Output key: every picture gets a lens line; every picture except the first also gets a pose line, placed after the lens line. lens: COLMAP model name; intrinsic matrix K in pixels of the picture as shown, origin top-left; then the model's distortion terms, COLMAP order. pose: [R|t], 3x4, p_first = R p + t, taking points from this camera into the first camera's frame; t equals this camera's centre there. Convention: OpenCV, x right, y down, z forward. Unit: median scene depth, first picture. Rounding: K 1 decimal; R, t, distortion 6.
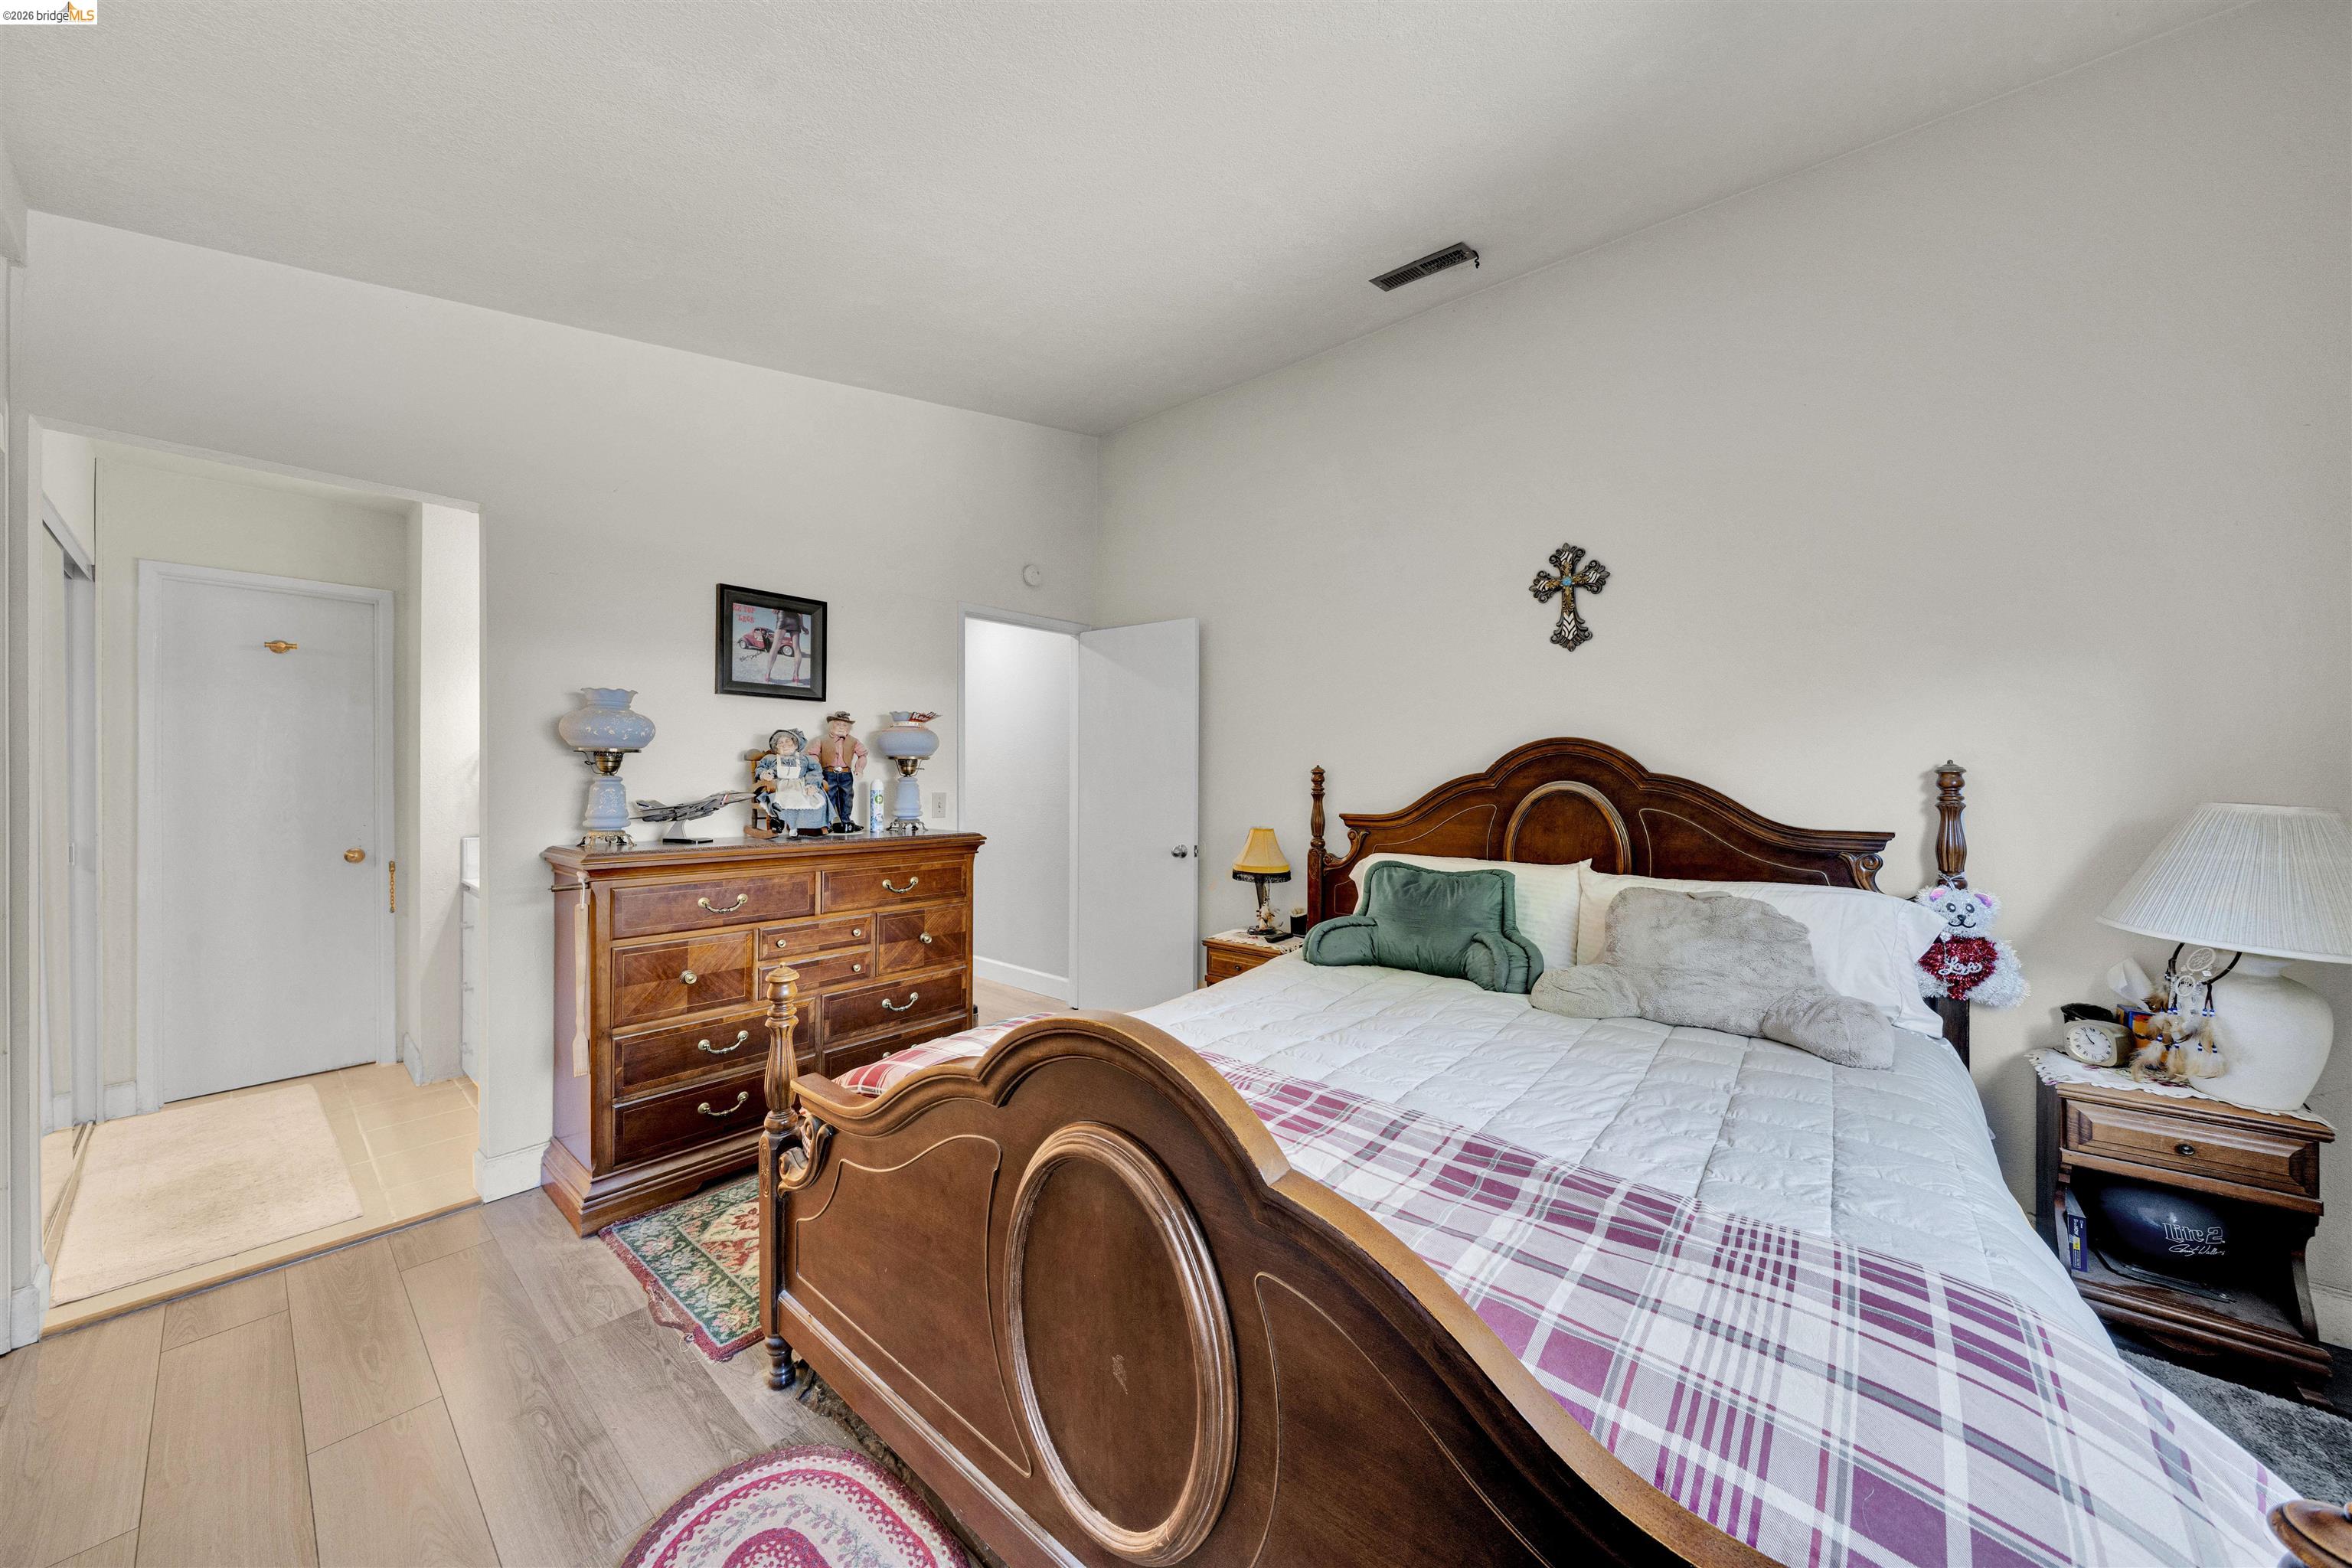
lens RADIAL K [[799.3, 0, 1176.3], [0, 799.3, 775.8], [0, 0, 1]] dist [0.006372, 0.000069]
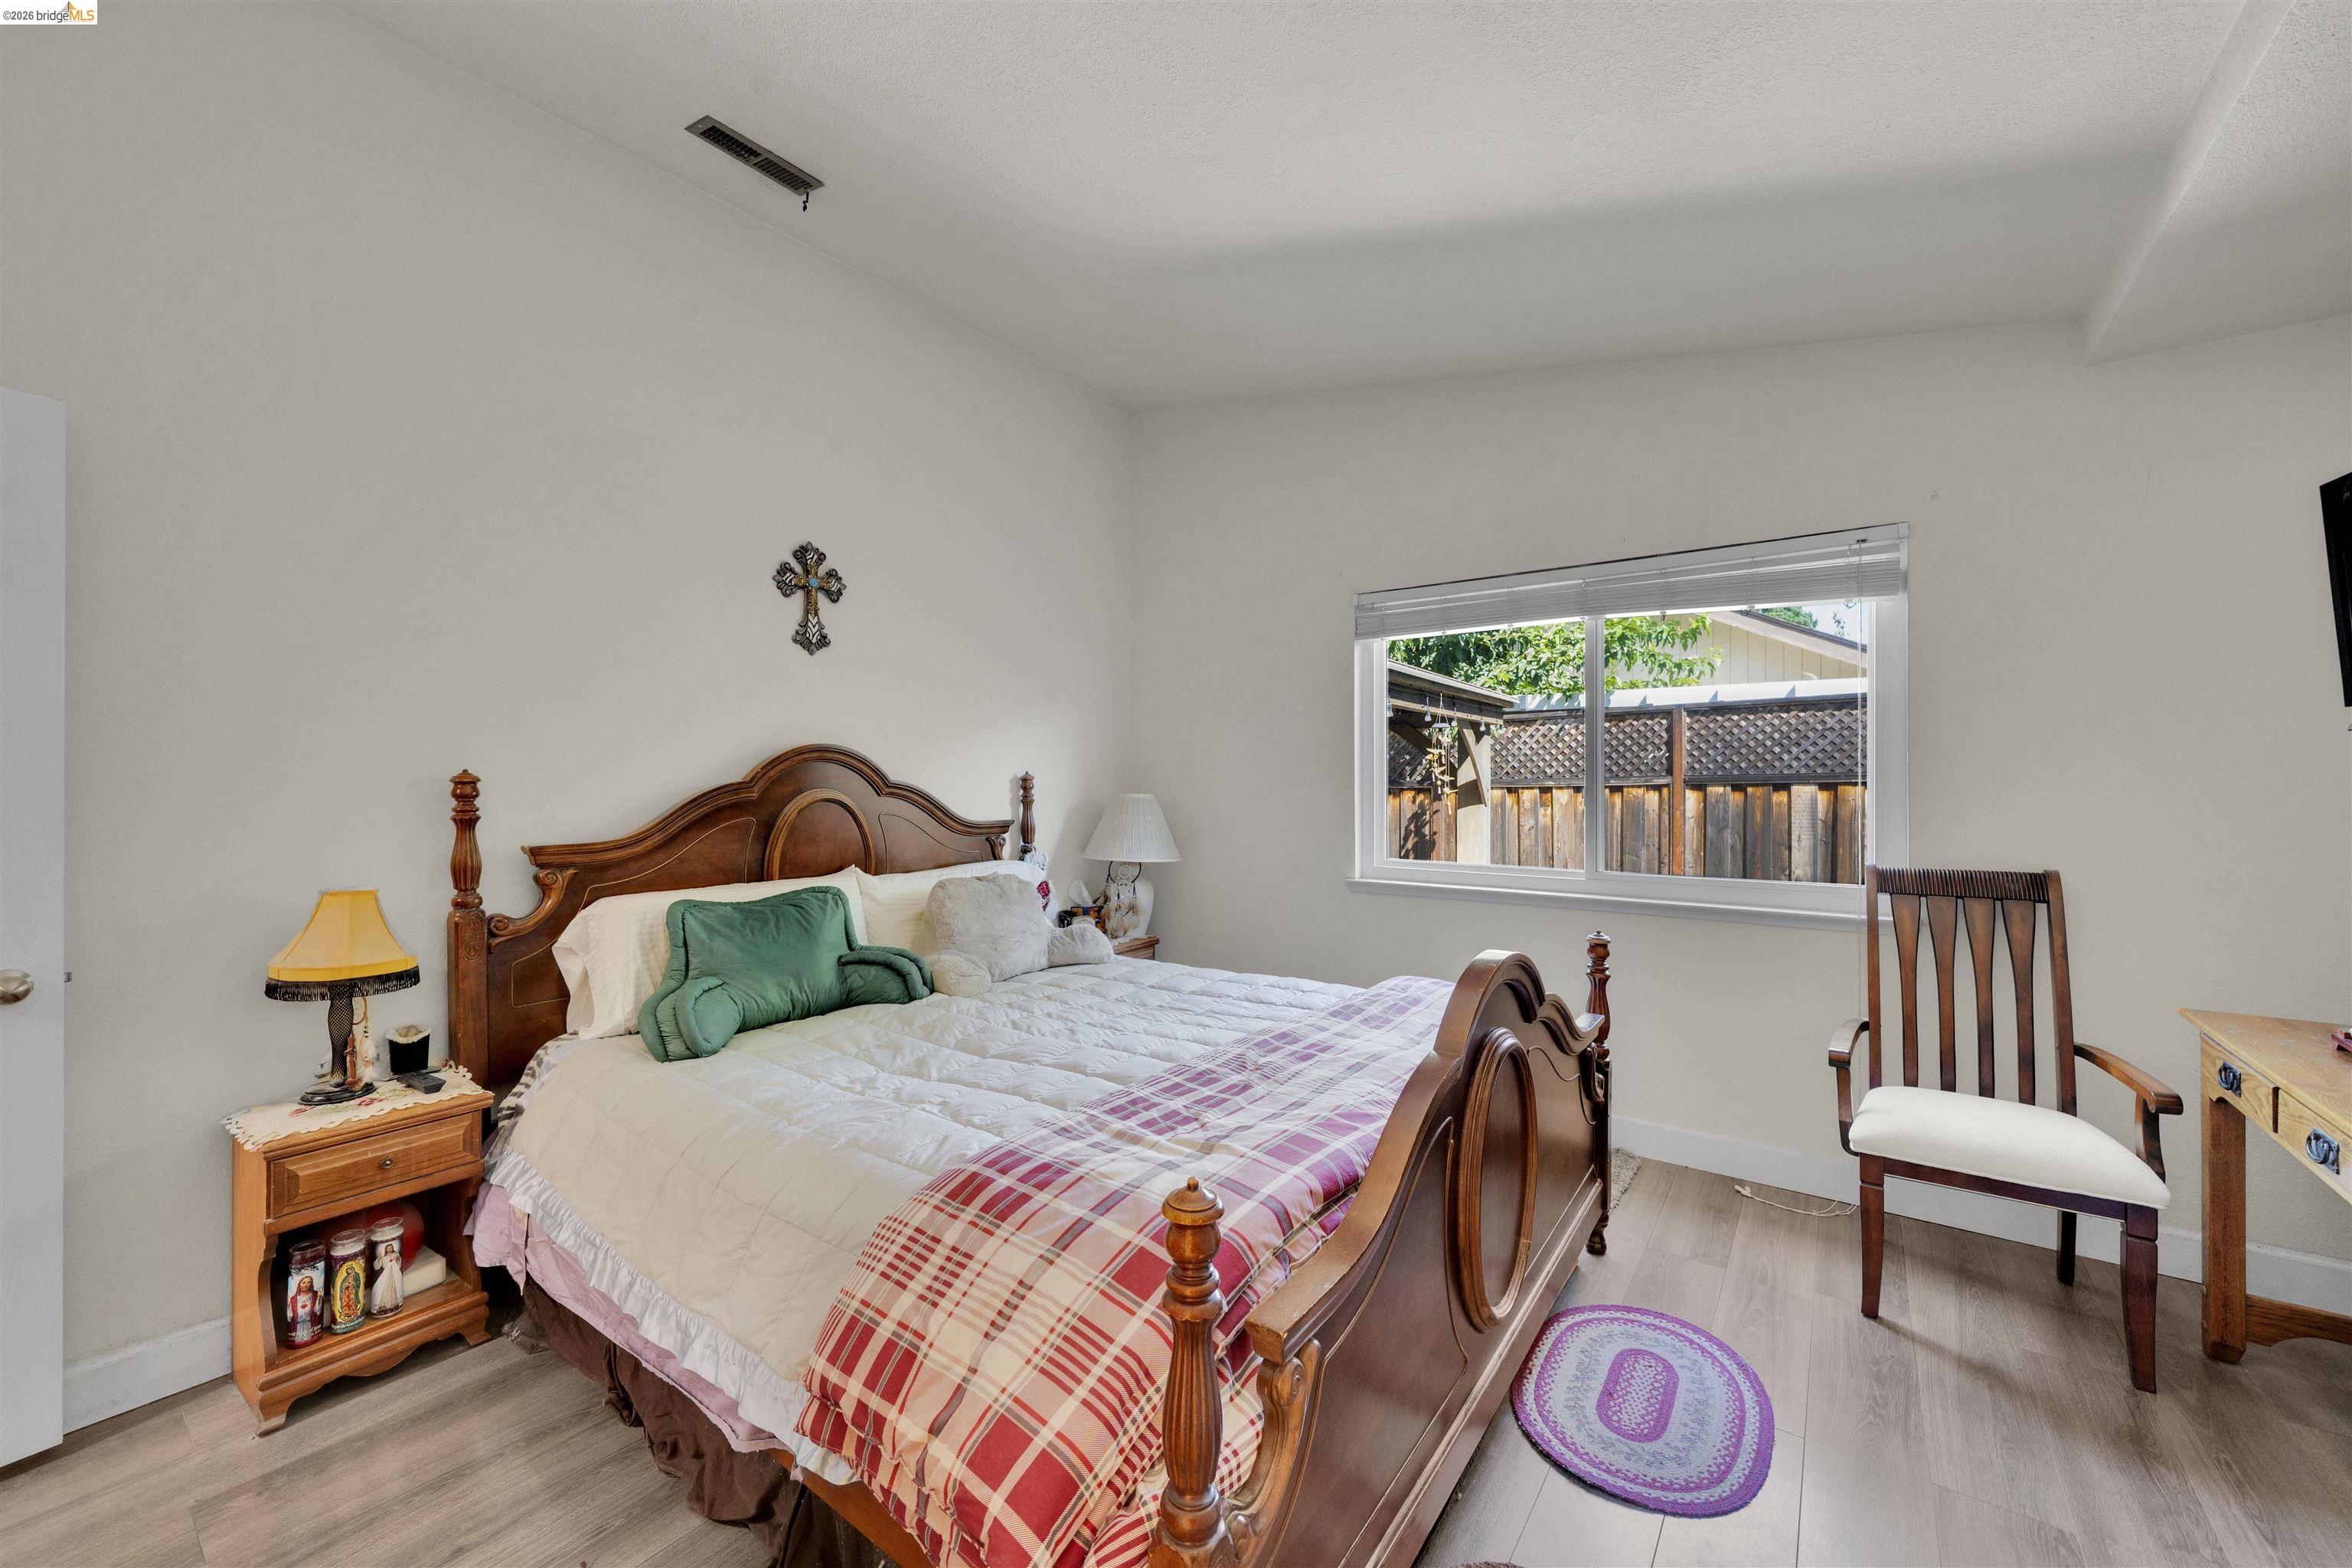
lens RADIAL K [[909.8, 0, 1165.7], [0, 909.8, 778.6], [0, 0, 1]] dist [0.002419, 0.000376]
pose [[-0.049426, 0.000117, 0.998778, -0.619699], [0.009795, 0.999952, 0.000368, -0.002281], [-0.998730, 0.009801, -0.049425, 0.621961]]
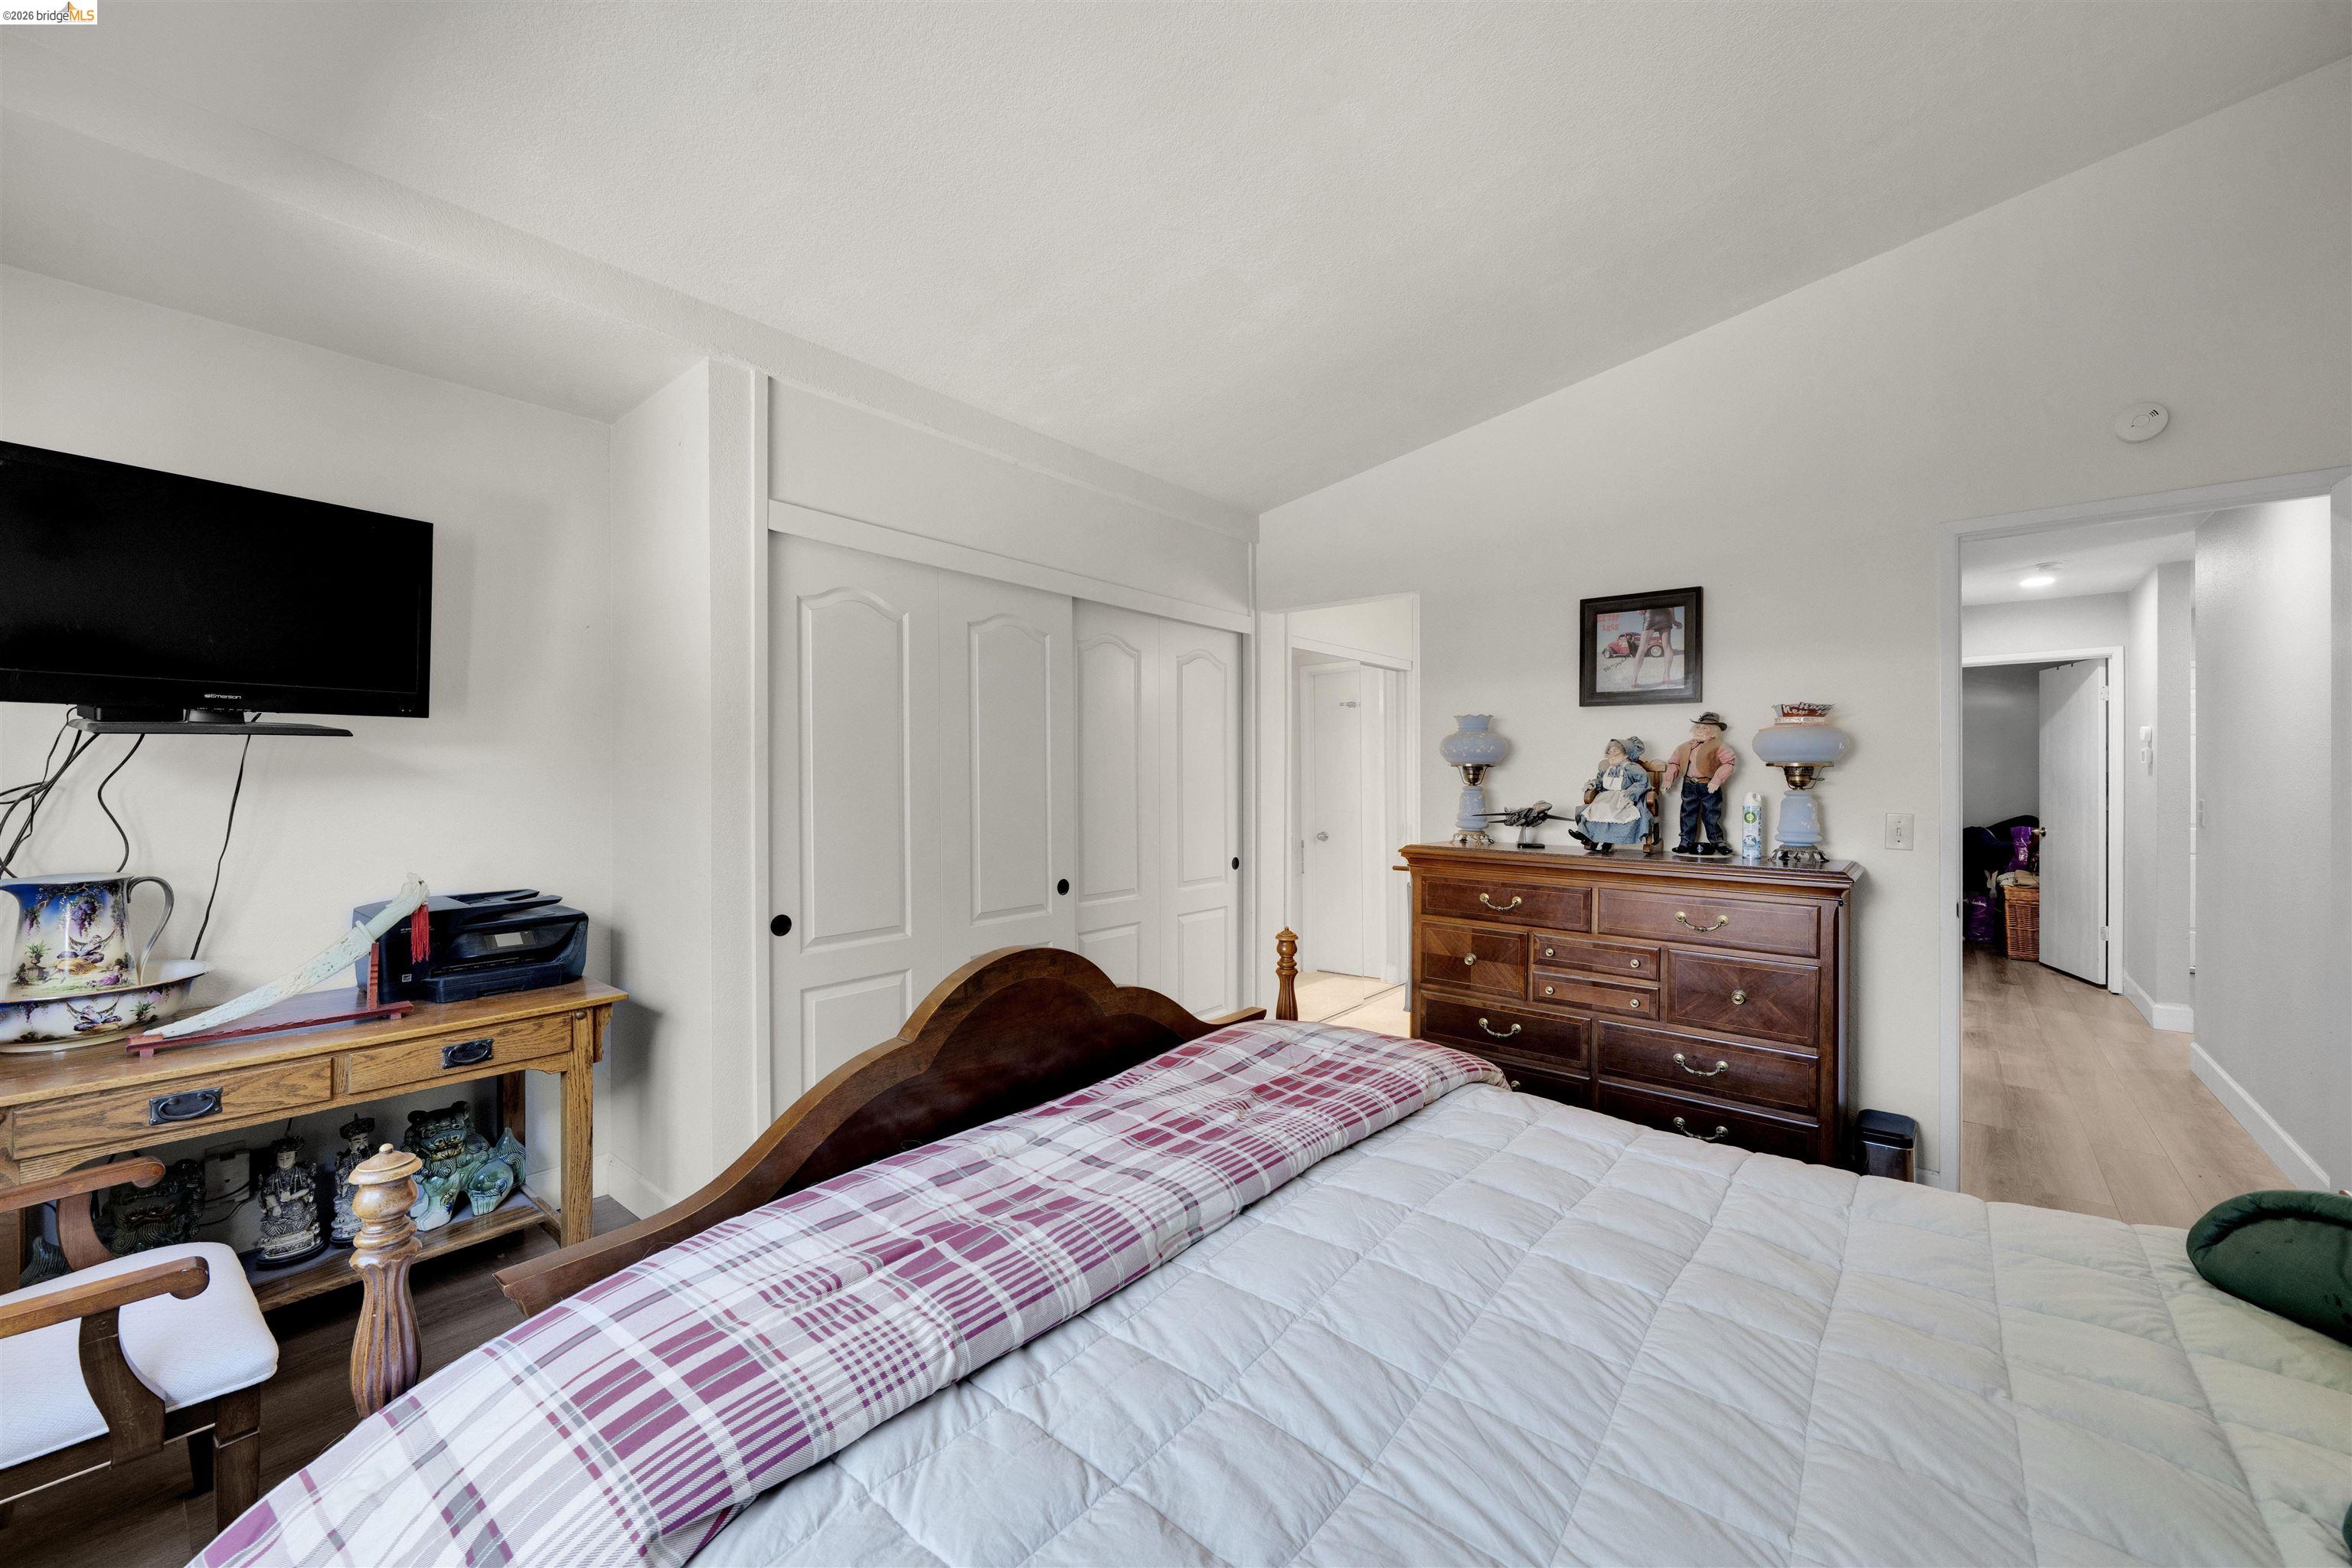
lens RADIAL K [[909.8, 0, 1168.6], [0, 909.8, 783.6], [0, 0, 1]] dist [0.002419, 0.000376]
pose [[0.000740, 0.004967, -0.999987, 0.606321], [-0.011415, 0.999923, 0.004958, -0.003772], [0.999935, 0.011411, 0.000797, 0.478640]]
